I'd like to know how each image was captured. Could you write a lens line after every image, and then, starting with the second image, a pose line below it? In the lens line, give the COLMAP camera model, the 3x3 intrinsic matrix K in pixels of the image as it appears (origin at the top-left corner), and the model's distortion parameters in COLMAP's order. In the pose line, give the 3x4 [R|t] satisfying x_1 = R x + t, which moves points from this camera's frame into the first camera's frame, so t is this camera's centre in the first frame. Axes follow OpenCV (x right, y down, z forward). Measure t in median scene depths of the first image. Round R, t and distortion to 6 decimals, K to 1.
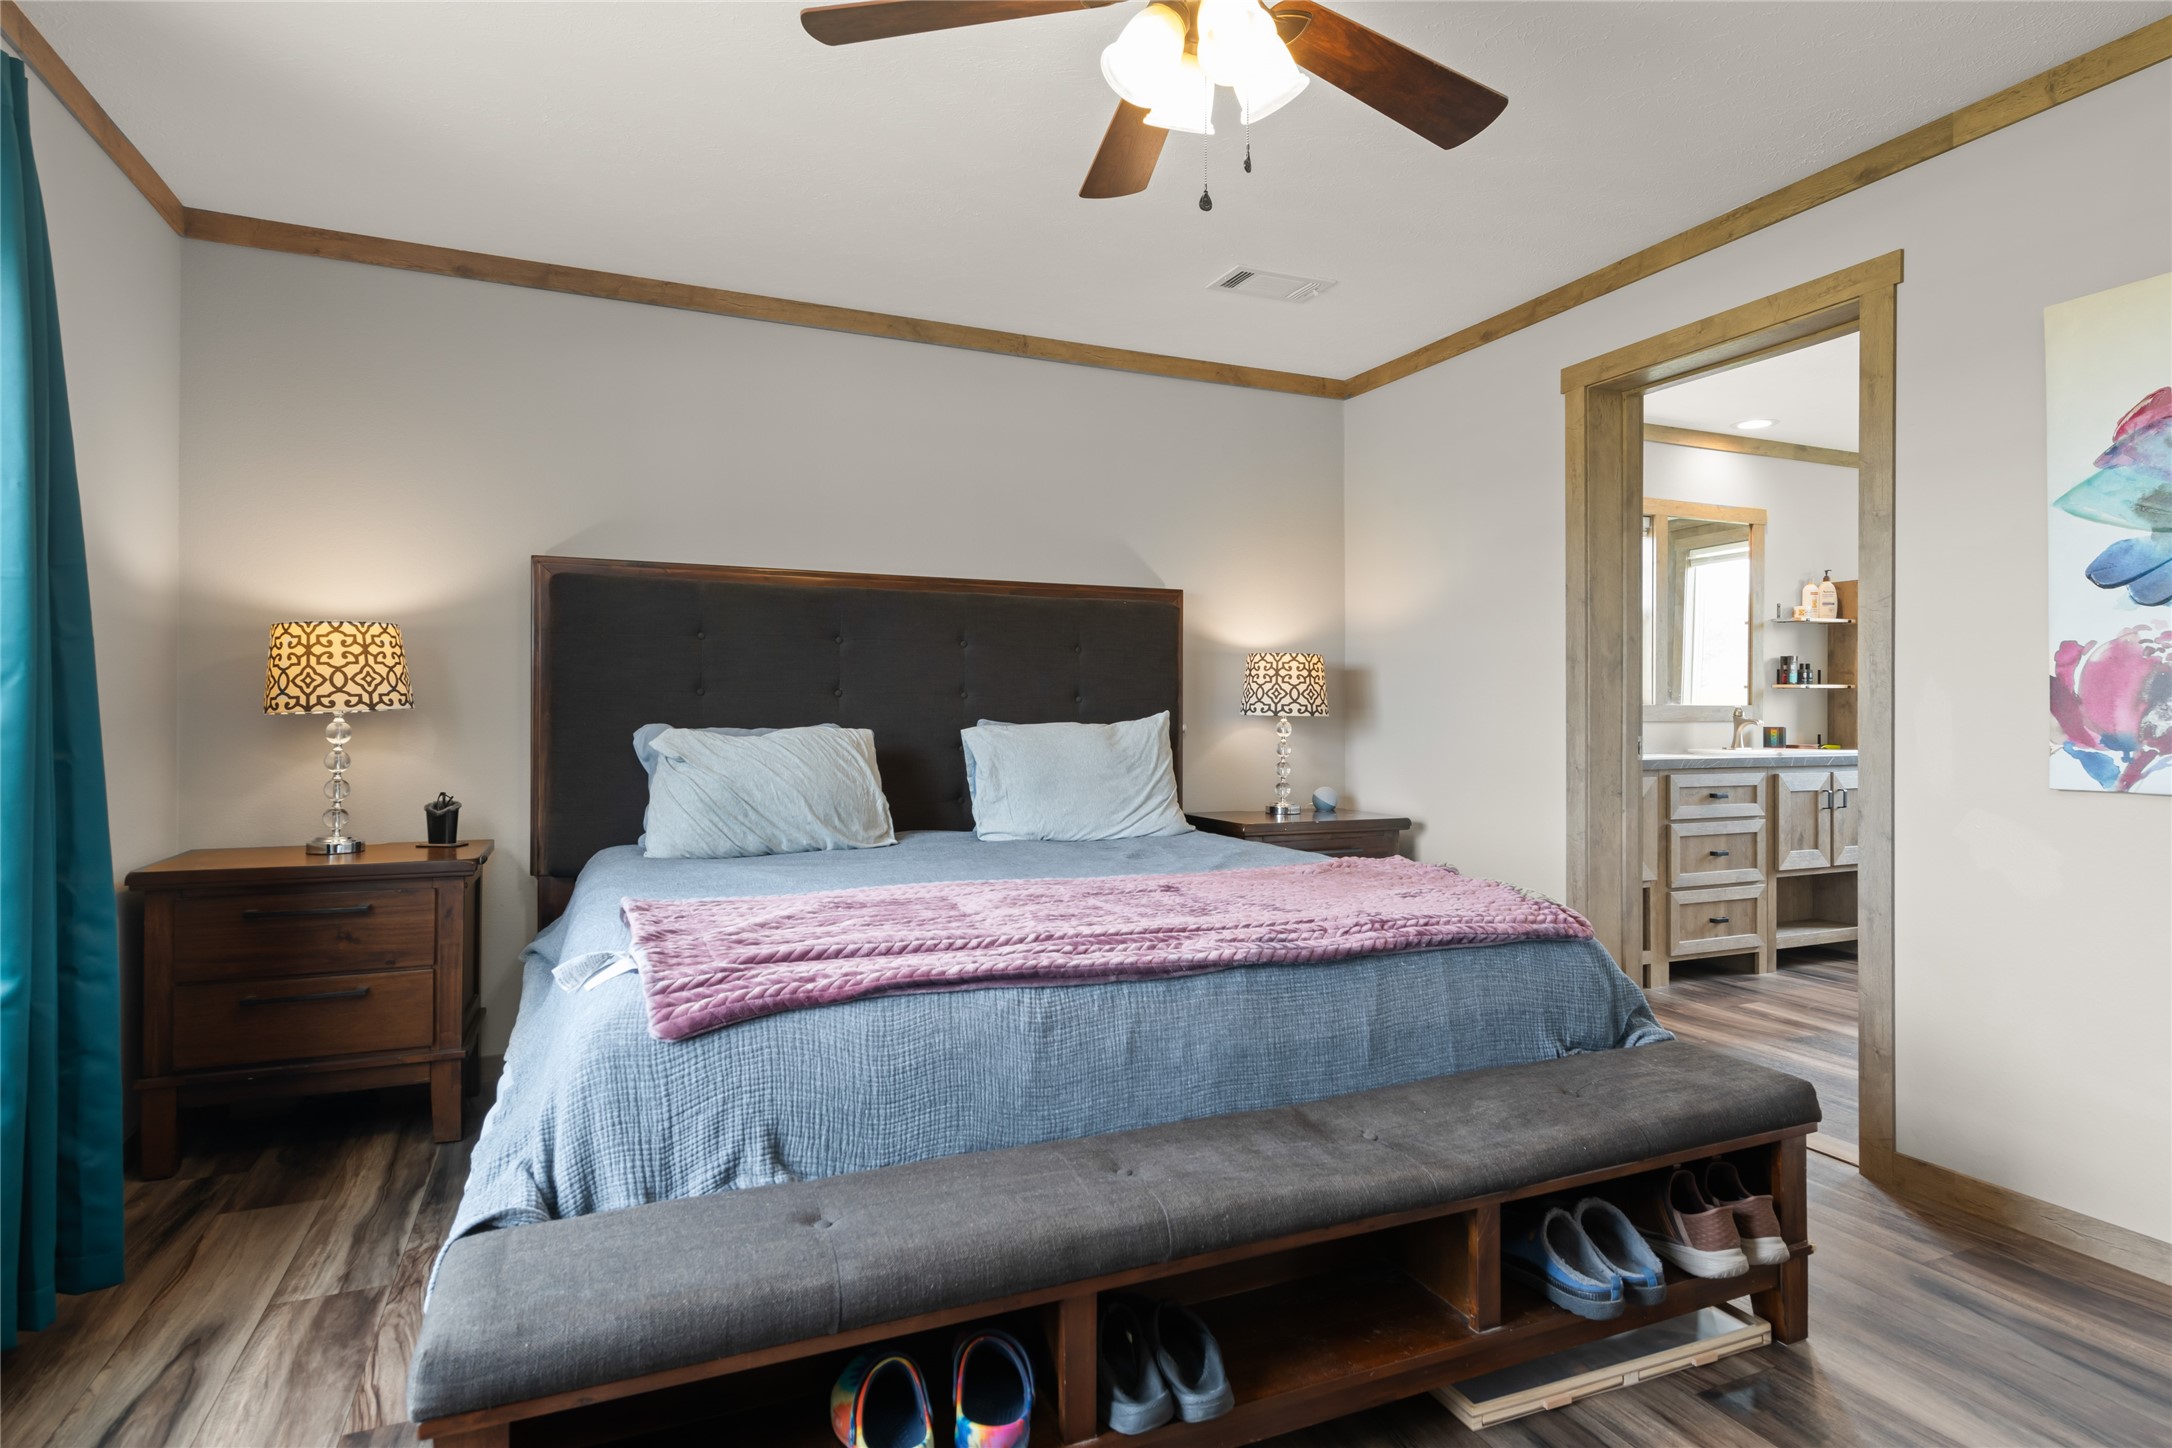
lens RADIAL K [[1142.7, 0, 1093.2], [0, 1142.7, 703.2], [0, 0, 1]] dist [0.014780, -0.001554]
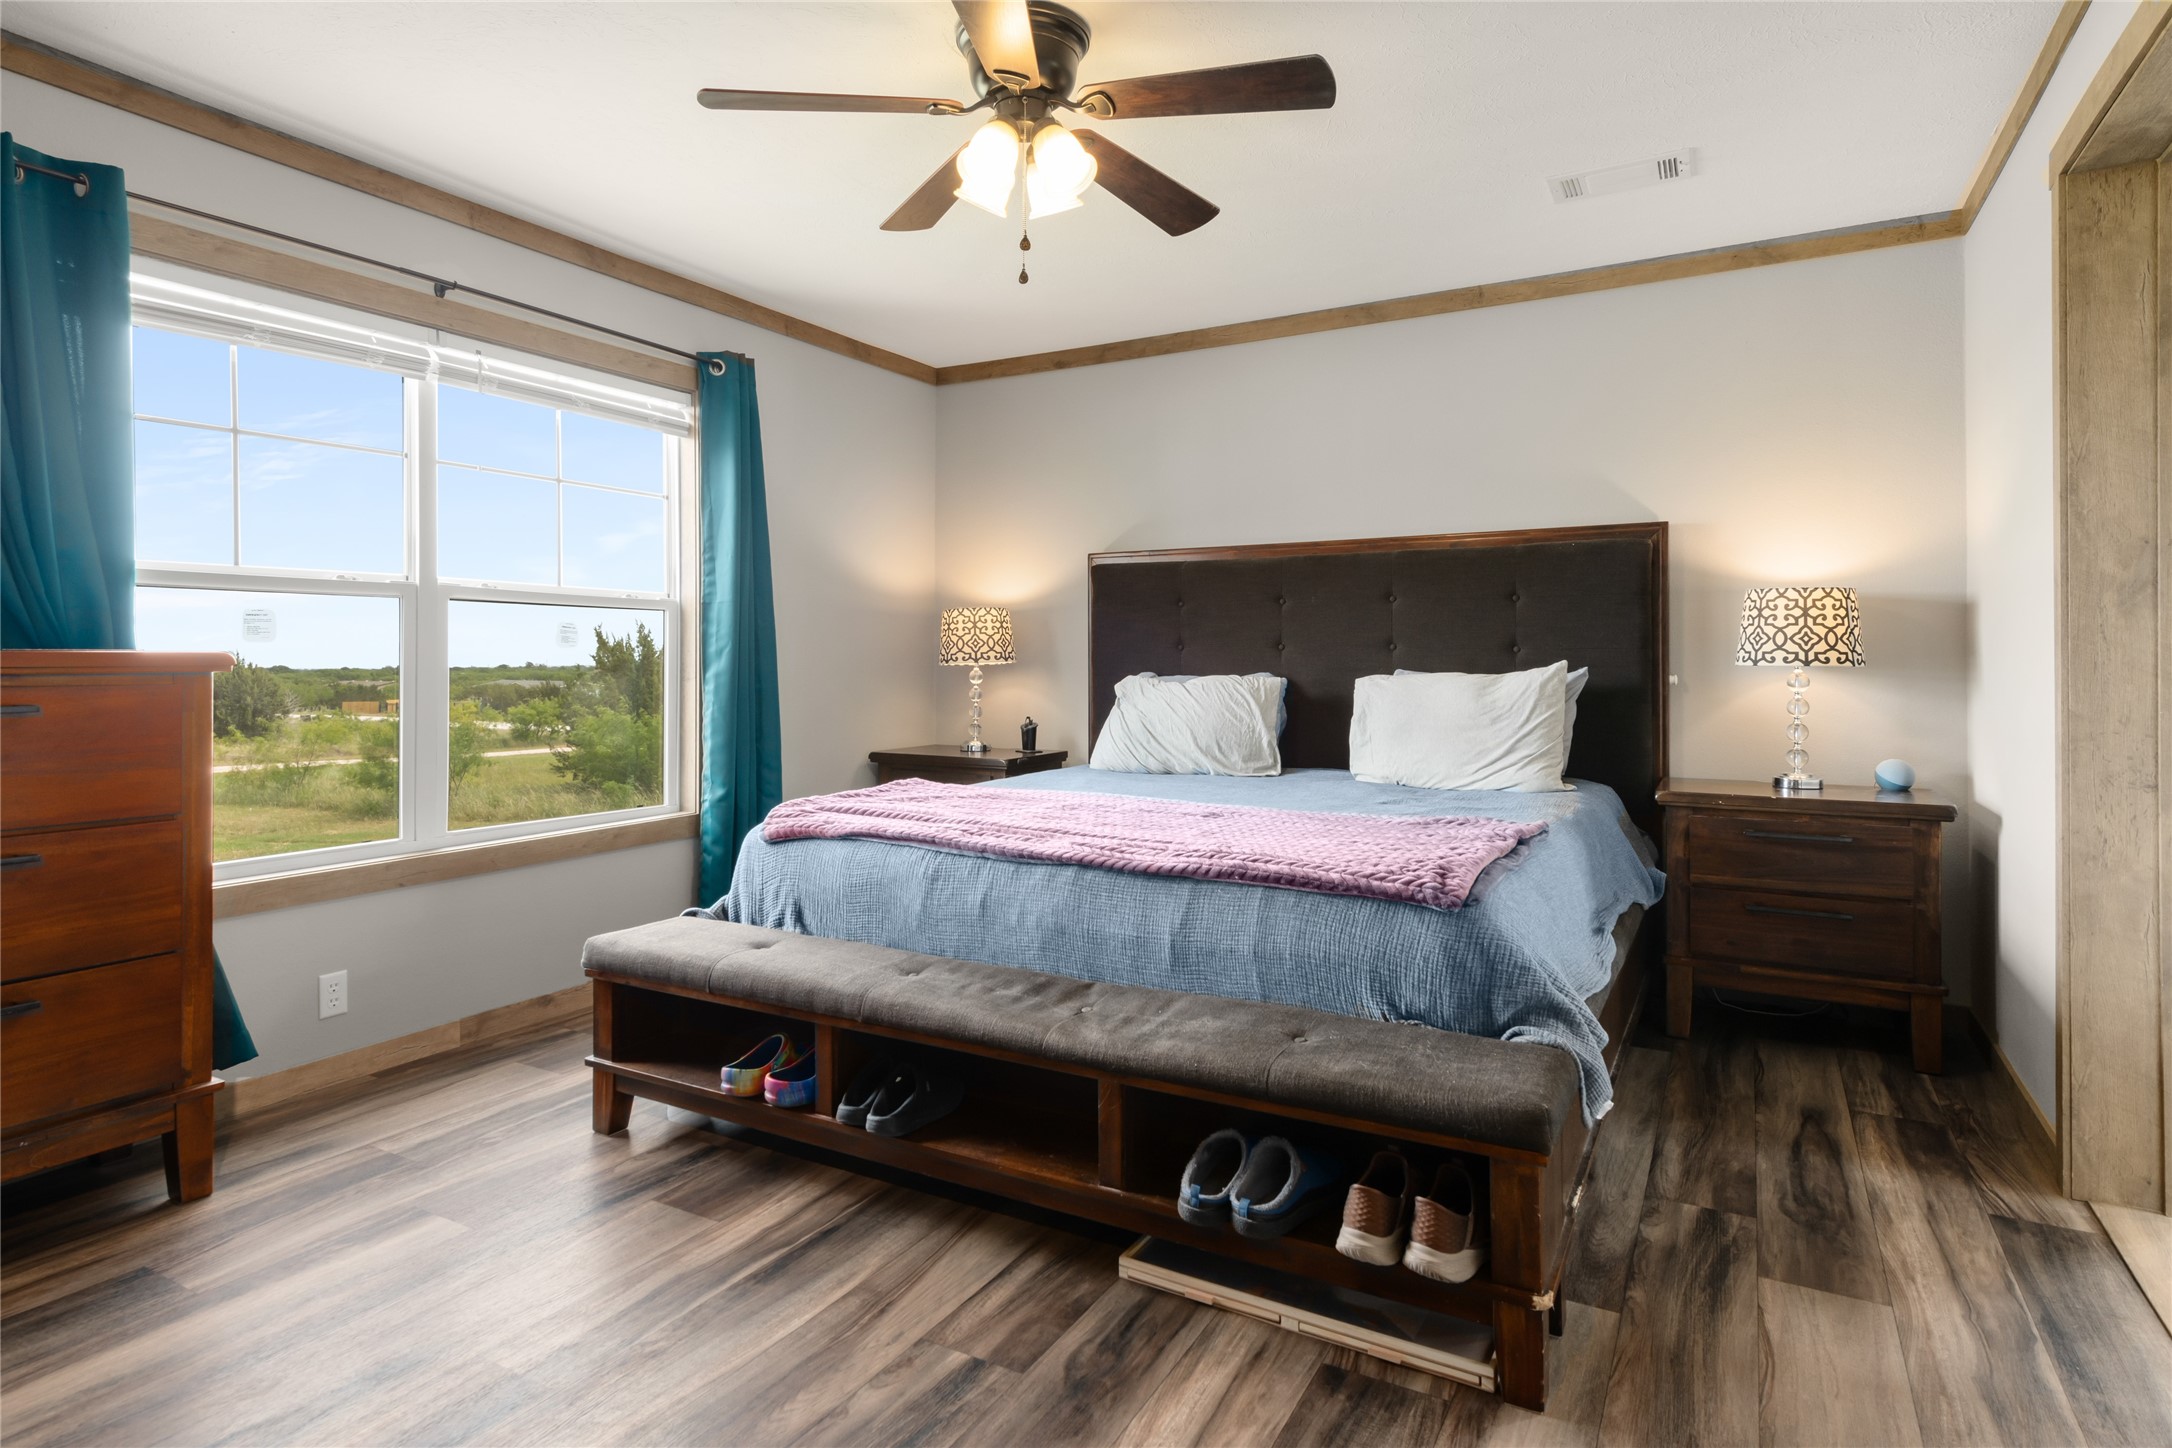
lens RADIAL K [[1146.8, 0, 1091.3], [0, 1146.8, 666.1], [0, 0, 1]] dist [0.017727, -0.001211]
pose [[0.600362, -0.000365, -0.799728, 0.691143], [0.008072, 0.999952, 0.005604, 0.002866], [0.799688, -0.009820, 0.600336, 0.154731]]
